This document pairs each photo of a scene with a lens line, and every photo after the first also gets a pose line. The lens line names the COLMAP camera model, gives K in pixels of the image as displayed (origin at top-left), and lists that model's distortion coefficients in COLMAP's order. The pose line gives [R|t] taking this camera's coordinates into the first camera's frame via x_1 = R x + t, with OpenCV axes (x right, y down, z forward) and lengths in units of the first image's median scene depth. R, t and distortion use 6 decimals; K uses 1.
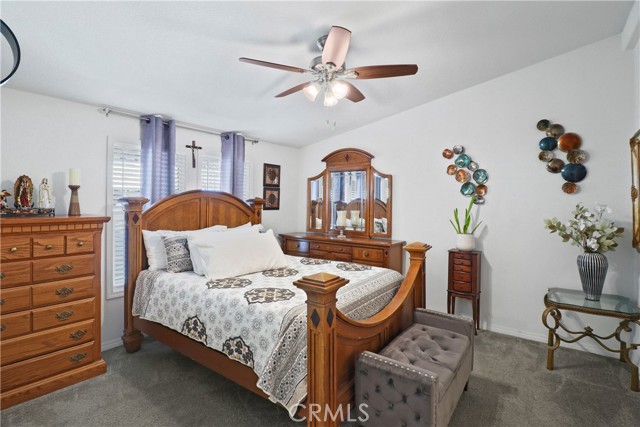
lens RADIAL K [[302.2, 0, 330.9], [0, 302.2, 205.6], [0, 0, 1]] dist [-0.003495, -0.013957]
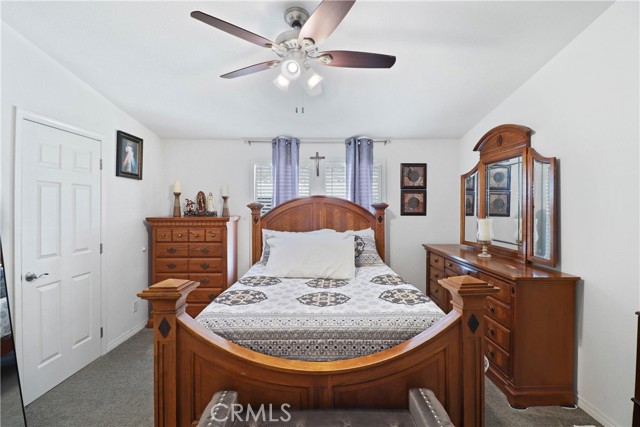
lens RADIAL K [[302.2, 0, 330.9], [0, 302.2, 205.6], [0, 0, 1]] dist [-0.003495, -0.013957]
pose [[0.598109, -0.010473, -0.801346, 0.542831], [-0.004729, 0.999851, -0.016597, 0.001661], [0.801401, 0.013716, 0.597970, 0.431724]]
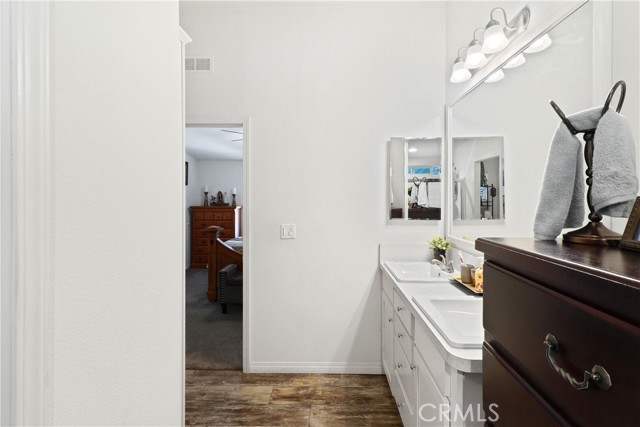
lens RADIAL K [[302.2, 0, 330.9], [0, 302.2, 205.6], [0, 0, 1]] dist [-0.003495, -0.013957]
pose [[0.573544, 0.007924, -0.819136, 1.405403], [-0.009645, 0.999949, 0.002920, 0.012796], [0.819118, 0.006226, 0.573591, 0.170363]]
